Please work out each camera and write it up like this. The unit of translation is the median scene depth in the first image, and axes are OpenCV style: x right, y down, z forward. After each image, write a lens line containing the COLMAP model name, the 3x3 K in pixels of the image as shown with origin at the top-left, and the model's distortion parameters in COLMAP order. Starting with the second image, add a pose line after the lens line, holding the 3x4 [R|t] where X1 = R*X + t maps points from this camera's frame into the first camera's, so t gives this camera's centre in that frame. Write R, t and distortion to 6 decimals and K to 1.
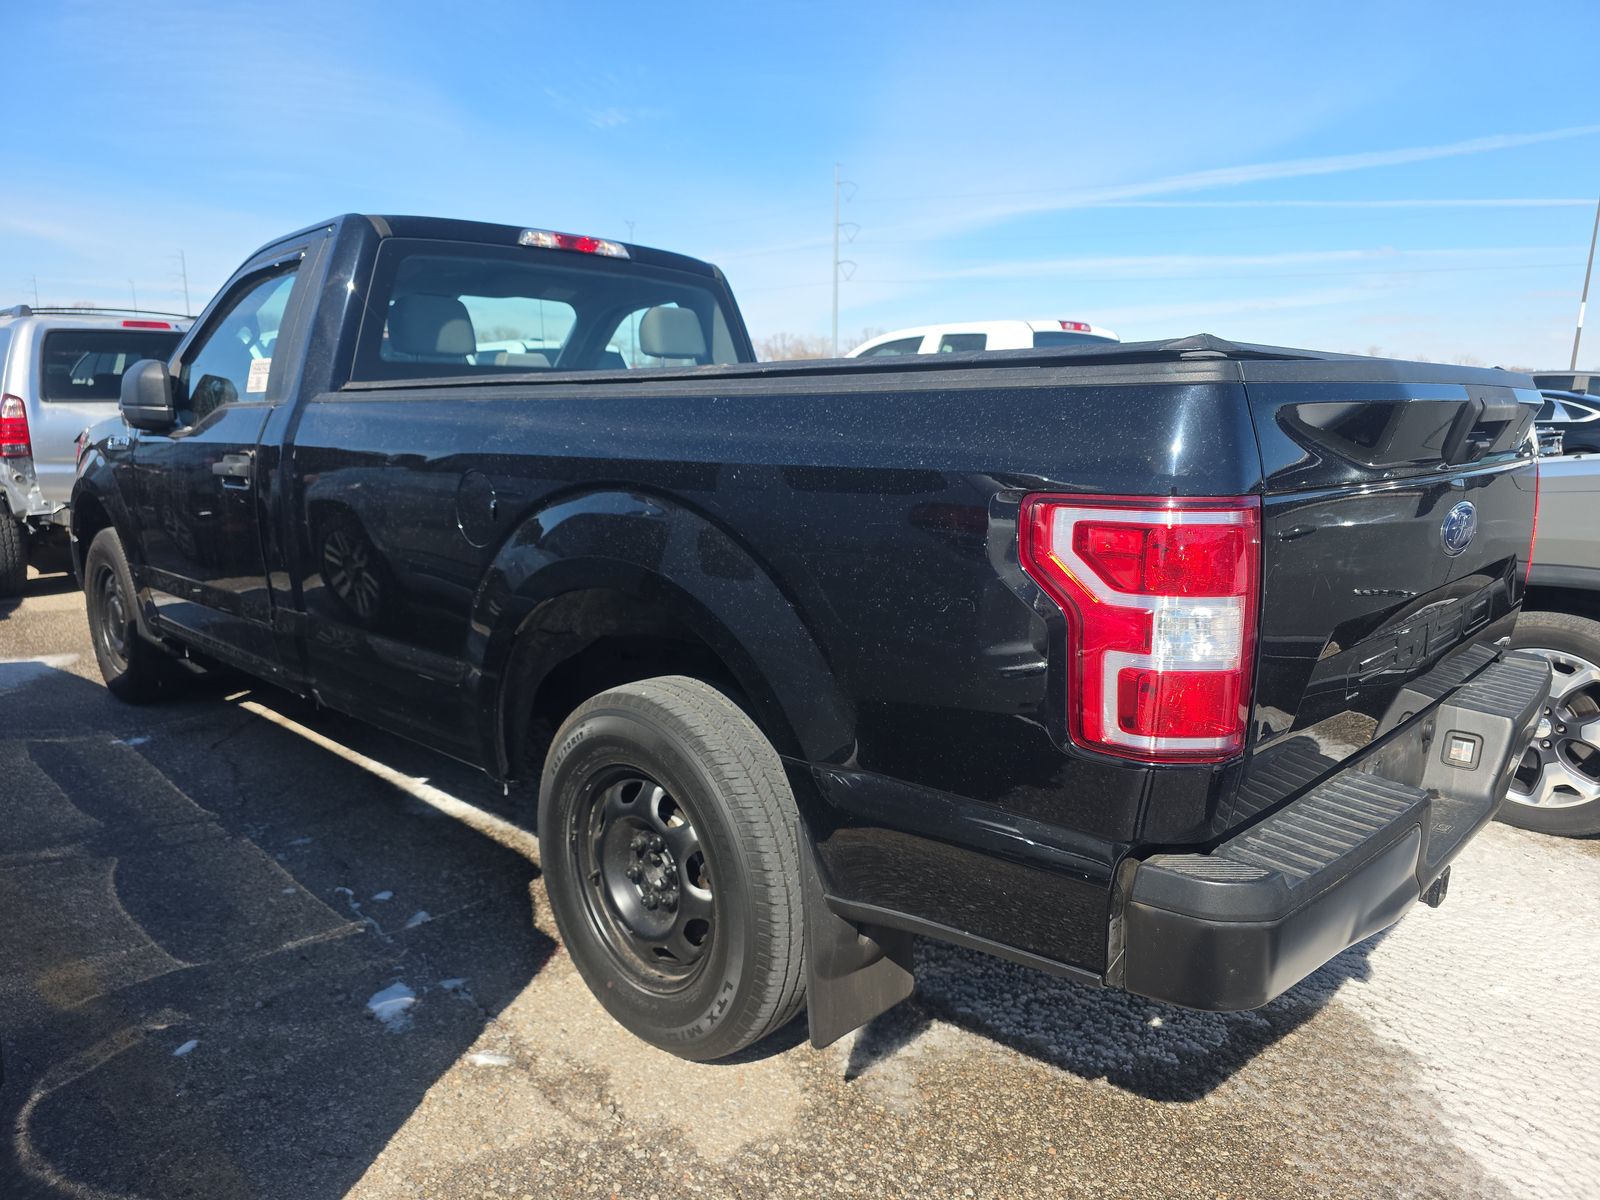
lens RADIAL K [[1080.4, 0, 800.0], [0, 1080.4, 600.0], [0, 0, 1]] dist [0.051423, -0.048513]
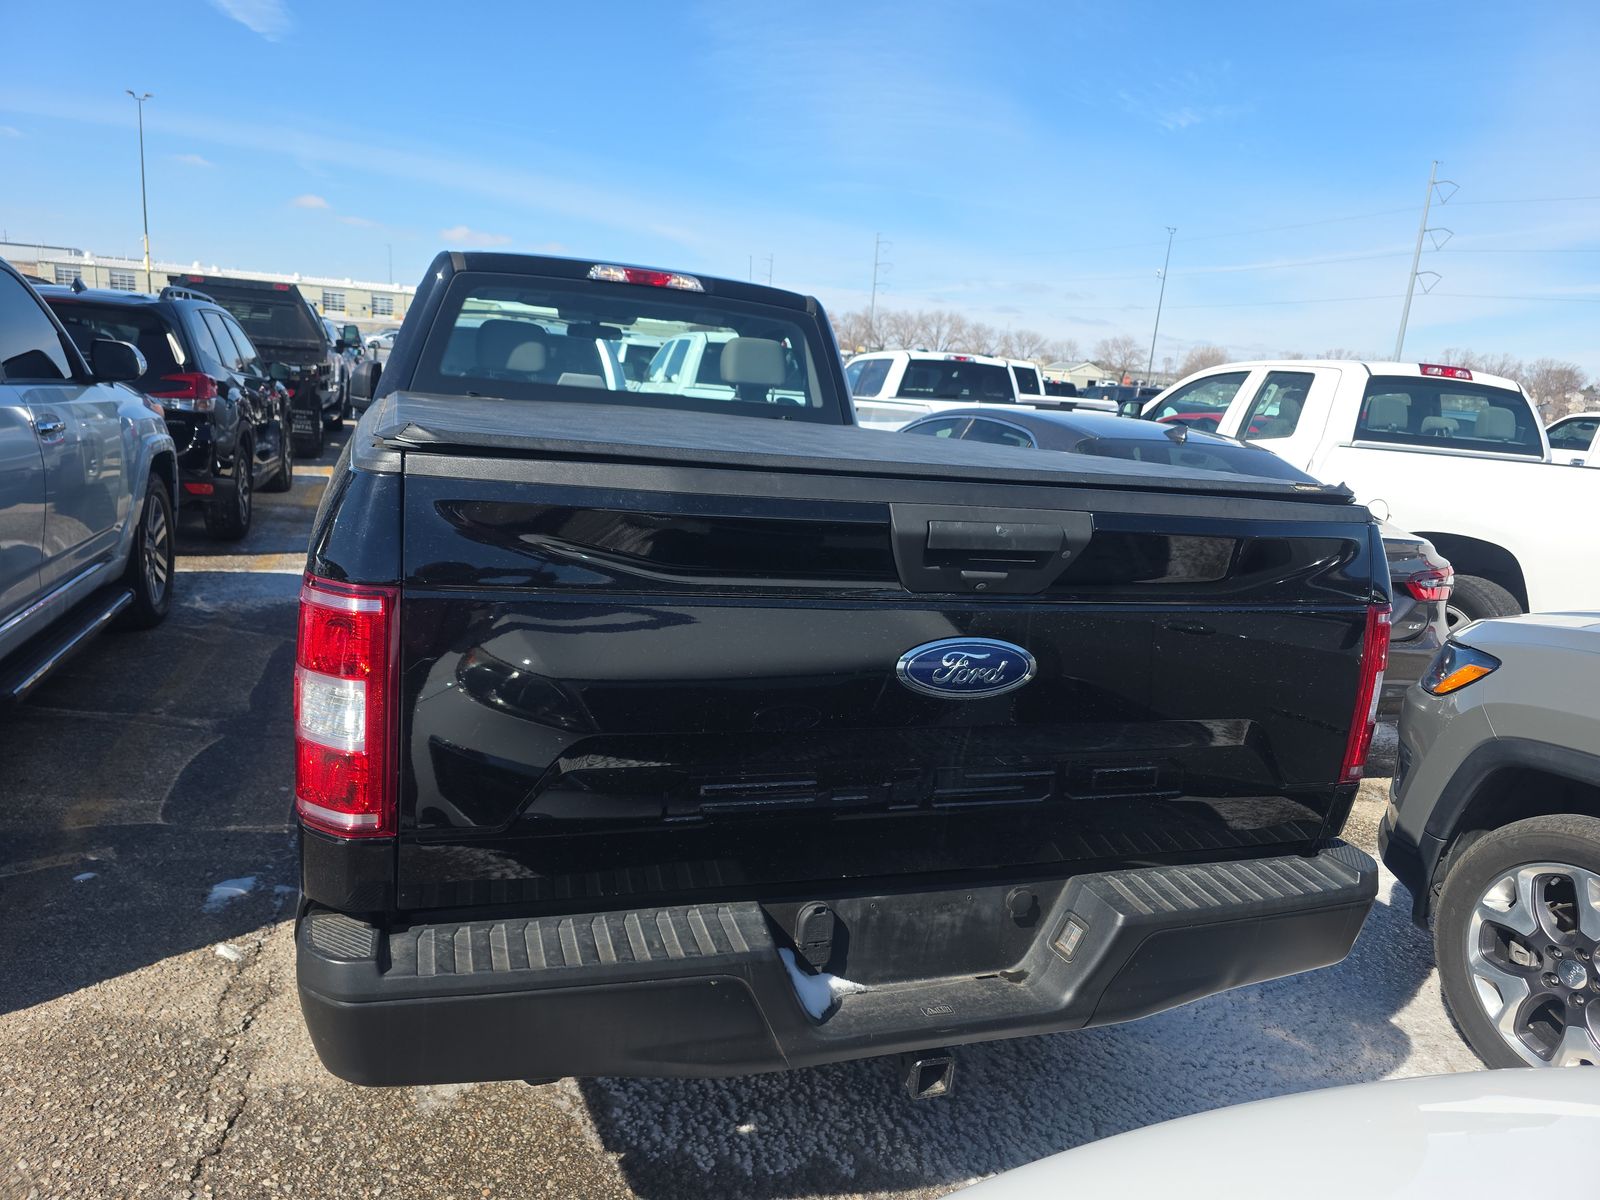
lens RADIAL K [[1080.4, 0, 800.0], [0, 1080.4, 600.0], [0, 0, 1]] dist [0.051423, -0.048513]
pose [[0.884500, 0.156654, -0.439453, 0.456390], [-0.158001, 0.986861, 0.033778, -0.067216], [0.438970, 0.039558, 0.897630, 0.098694]]
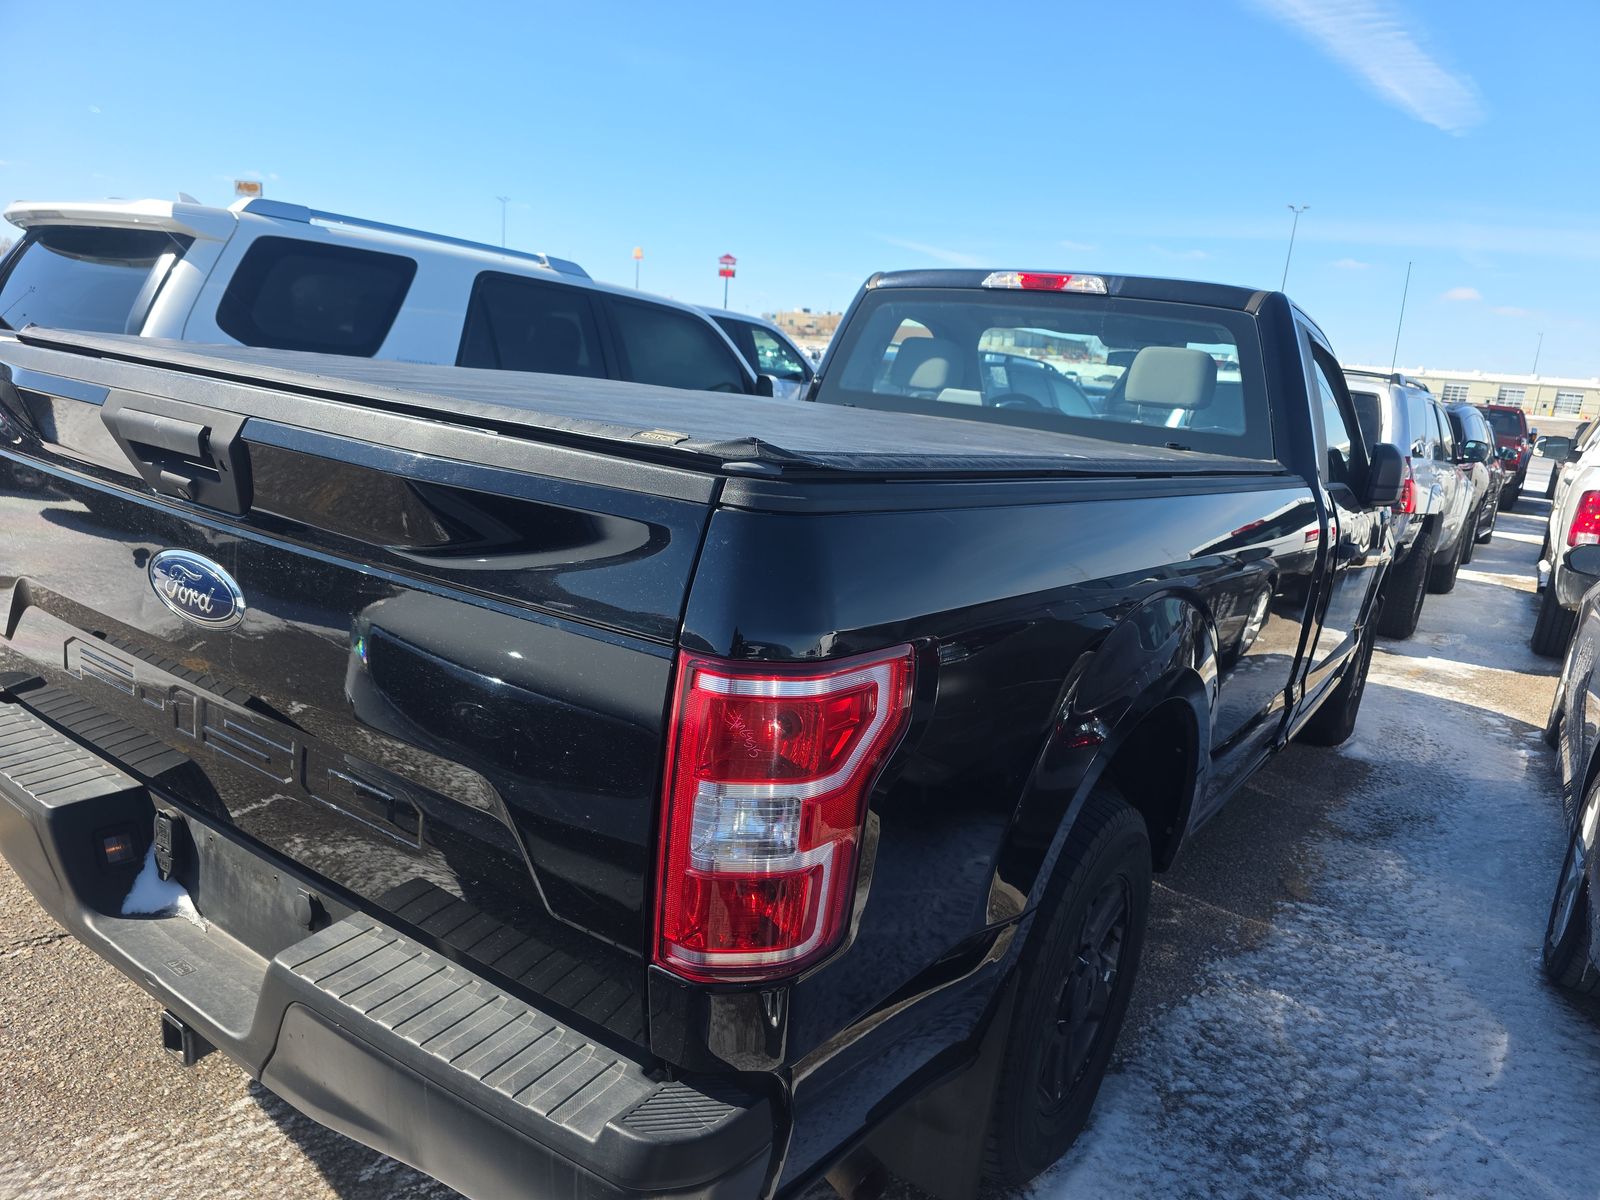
lens RADIAL K [[1080.4, 0, 800.0], [0, 1080.4, 600.0], [0, 0, 1]] dist [0.051423, -0.048513]
pose [[0.133140, 0.212854, -0.967970, 0.750275], [-0.277080, 0.945716, 0.169850, -0.162461], [0.951578, 0.245591, 0.184890, 0.680219]]
